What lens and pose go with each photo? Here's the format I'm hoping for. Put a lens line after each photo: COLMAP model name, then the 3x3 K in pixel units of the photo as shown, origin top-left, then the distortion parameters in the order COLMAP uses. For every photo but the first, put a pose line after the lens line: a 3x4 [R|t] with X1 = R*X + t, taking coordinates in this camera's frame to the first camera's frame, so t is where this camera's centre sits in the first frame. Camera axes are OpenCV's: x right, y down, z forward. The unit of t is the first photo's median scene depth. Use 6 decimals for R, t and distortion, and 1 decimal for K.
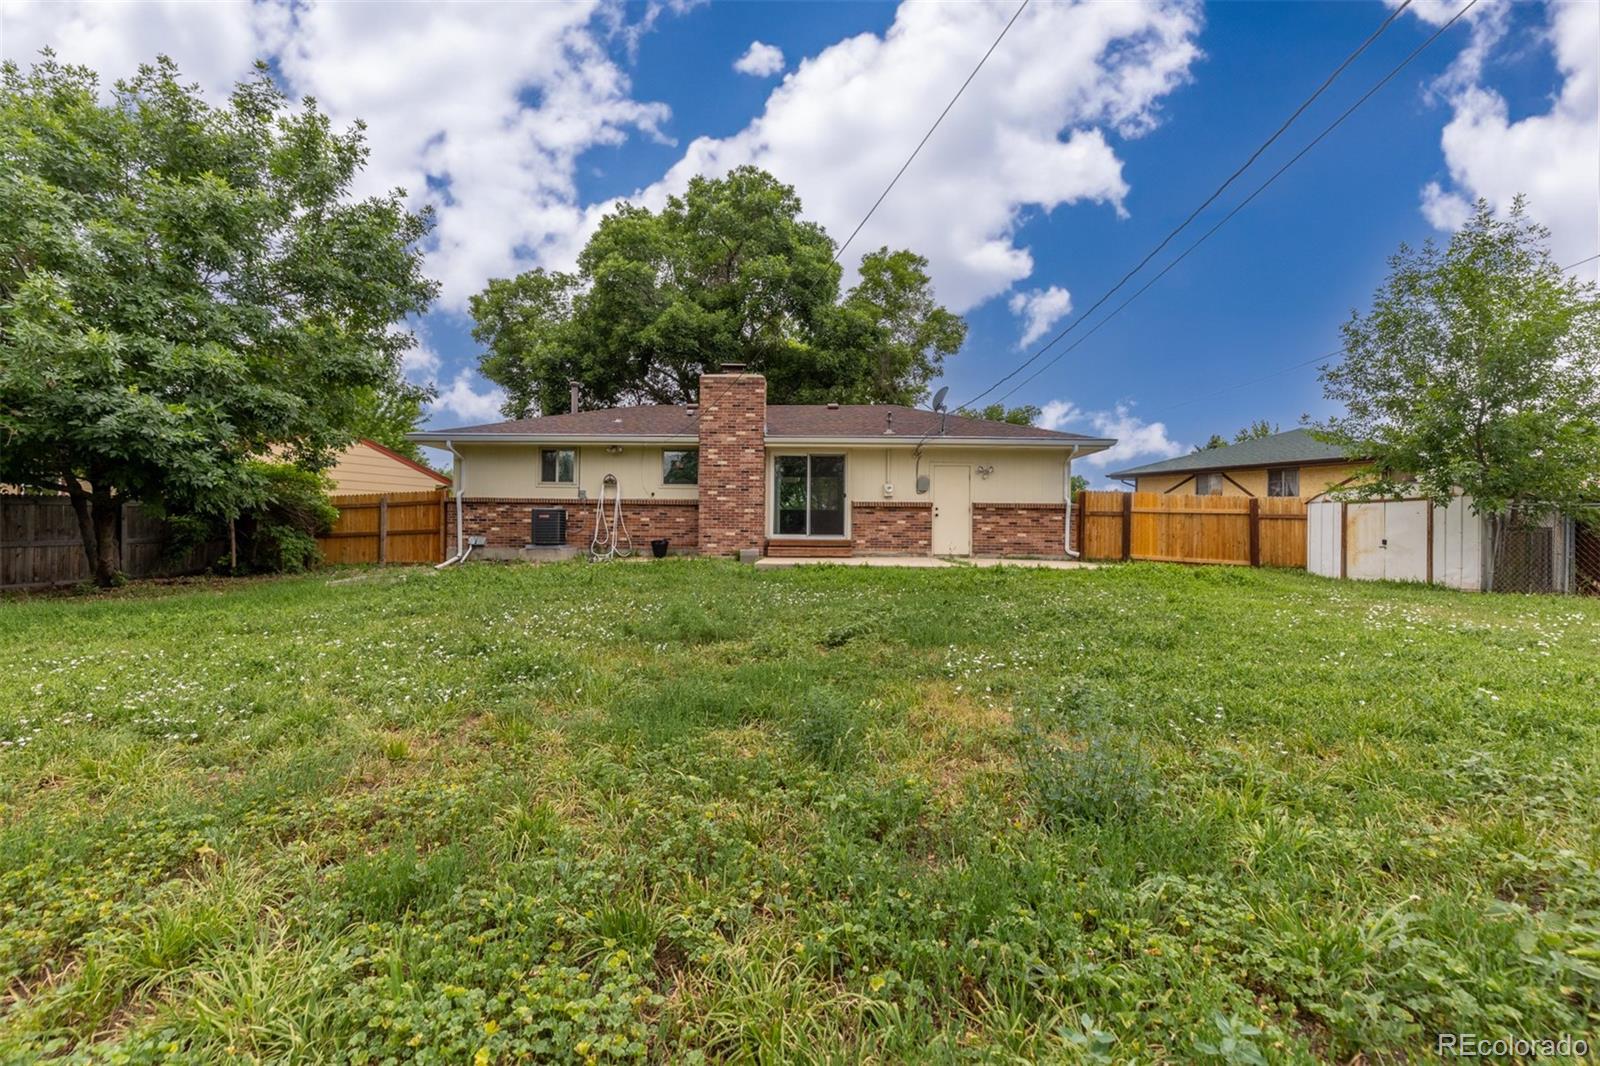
lens RADIAL K [[725.6, 0, 800.0], [0, 725.6, 533.0], [0, 0, 1]] dist [0.003665, 0.000175]
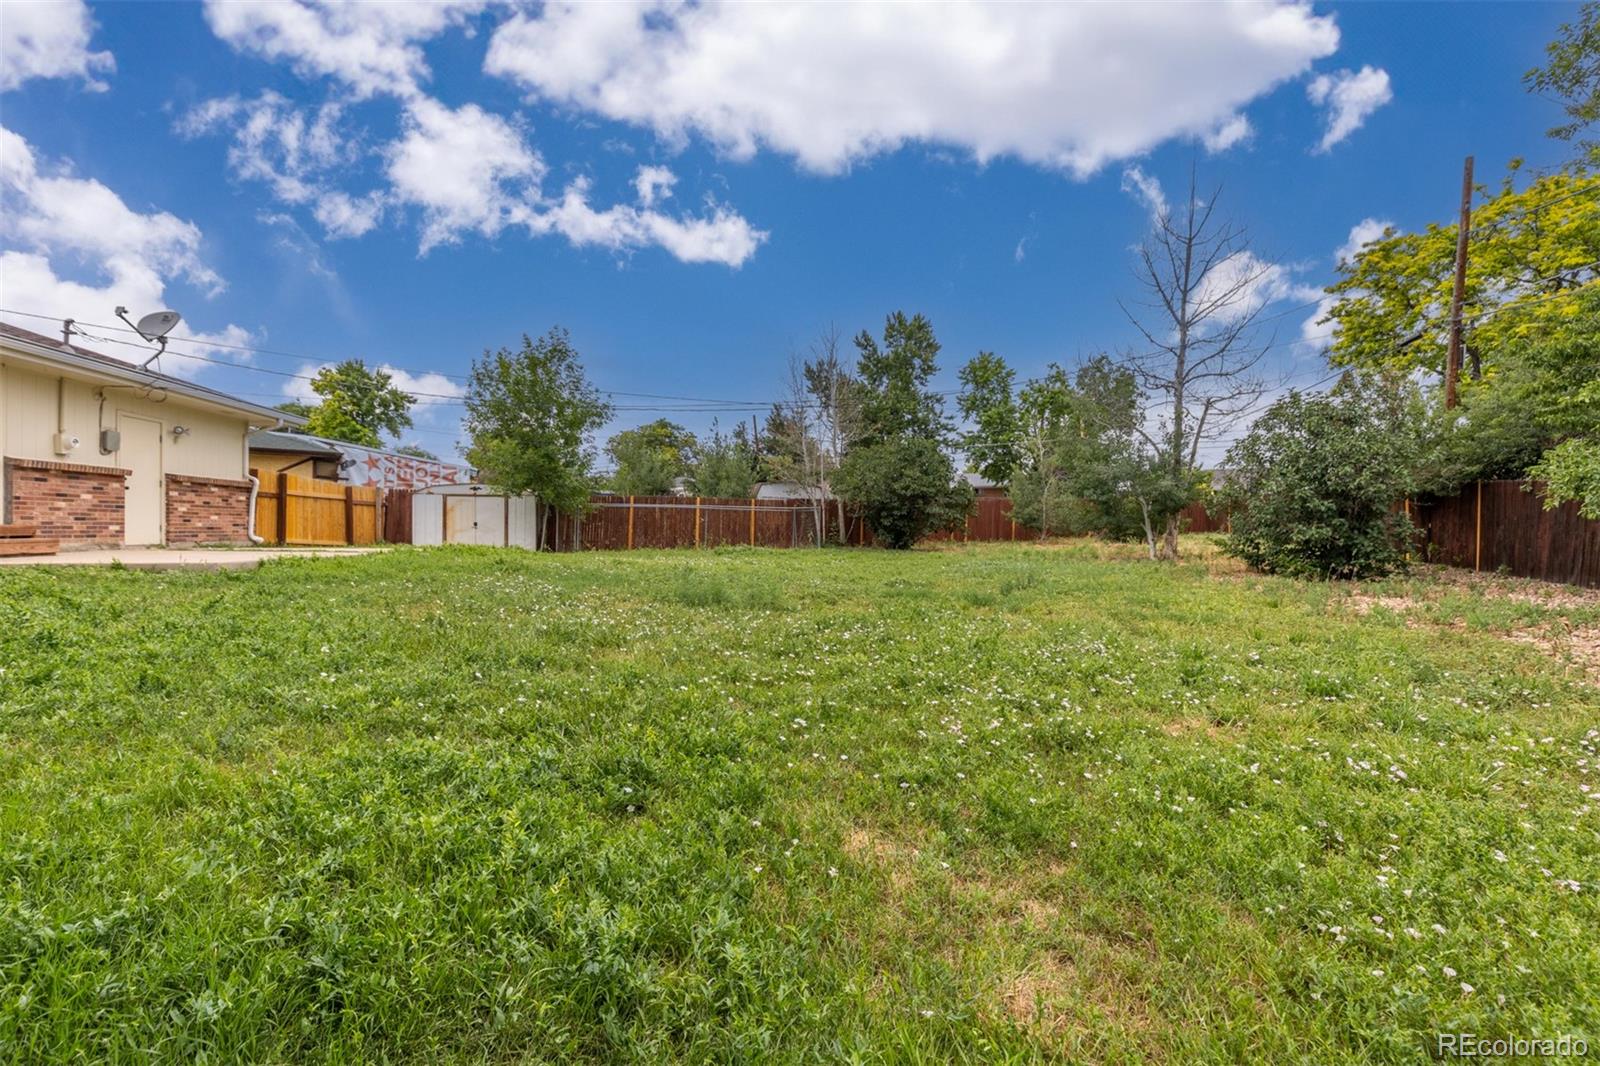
lens RADIAL K [[725.6, 0, 800.0], [0, 725.6, 533.0], [0, 0, 1]] dist [0.003665, 0.000175]
pose [[-0.129704, -0.016820, 0.991410, -0.577405], [-0.005022, 0.999854, 0.016307, 0.003373], [-0.991540, -0.002863, -0.129769, 0.460202]]
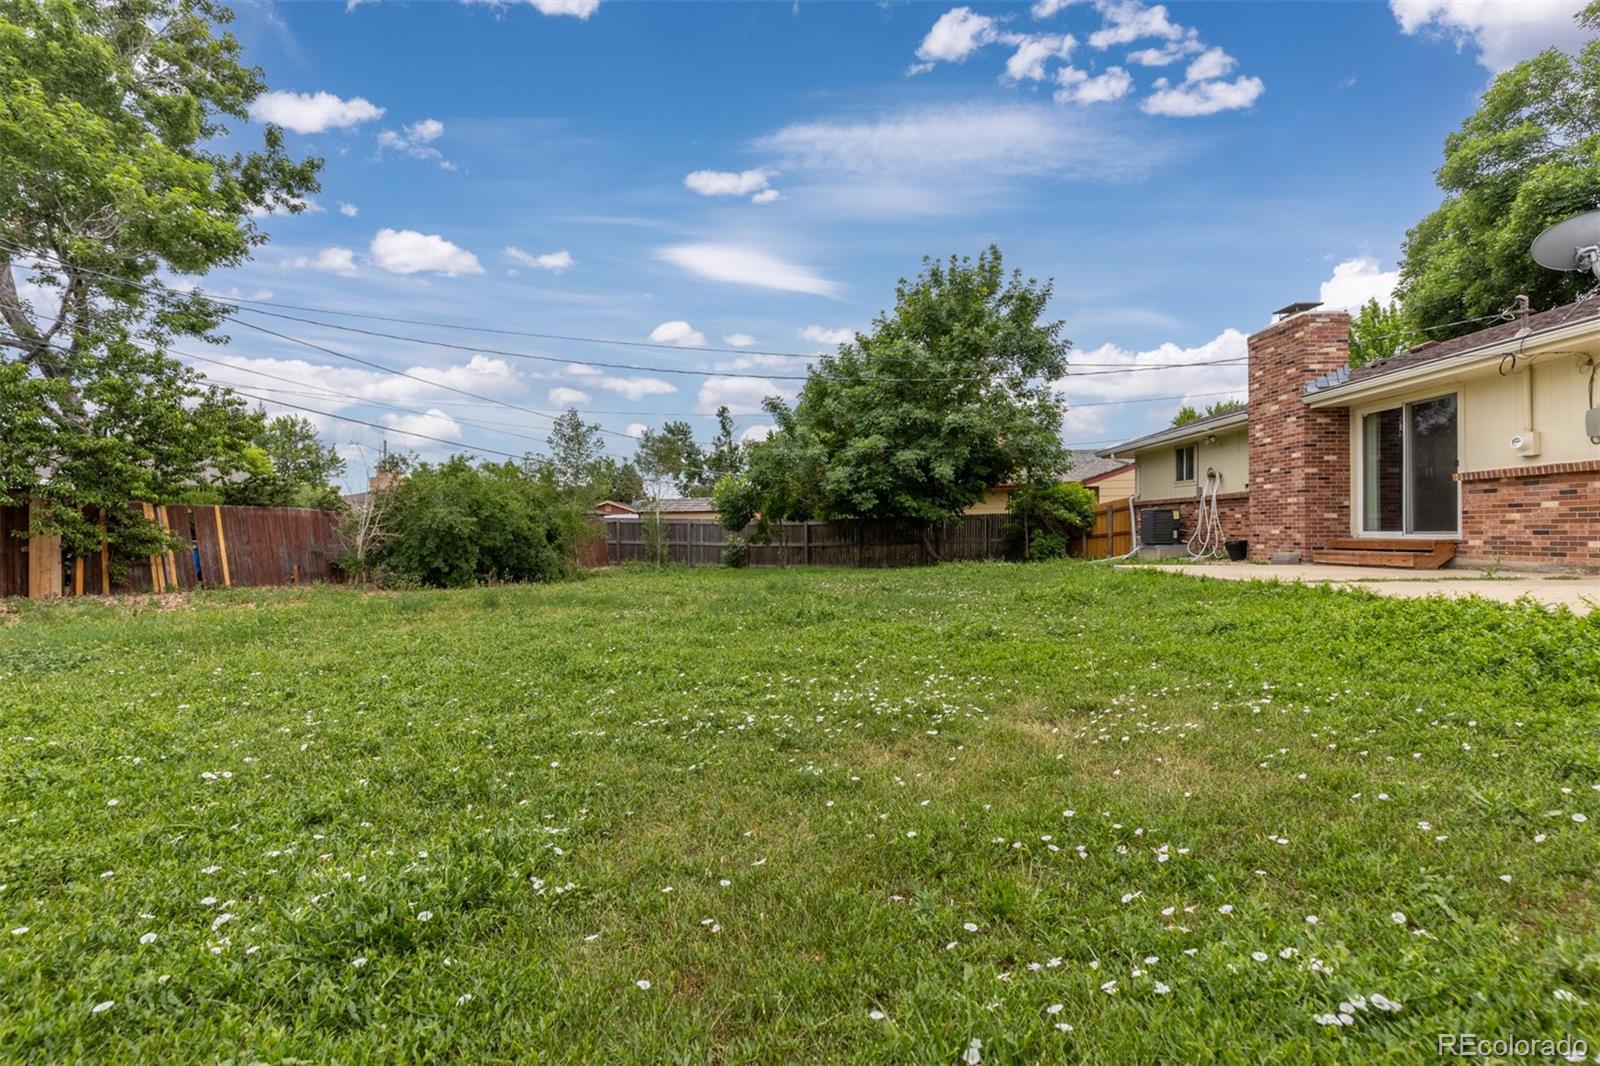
lens RADIAL K [[725.6, 0, 800.0], [0, 725.6, 533.0], [0, 0, 1]] dist [0.003665, 0.000175]
pose [[0.013444, -0.009209, -0.999867, 0.639216], [0.009987, 0.999909, -0.009075, 0.004209], [0.999860, -0.009864, 0.013534, 0.470740]]
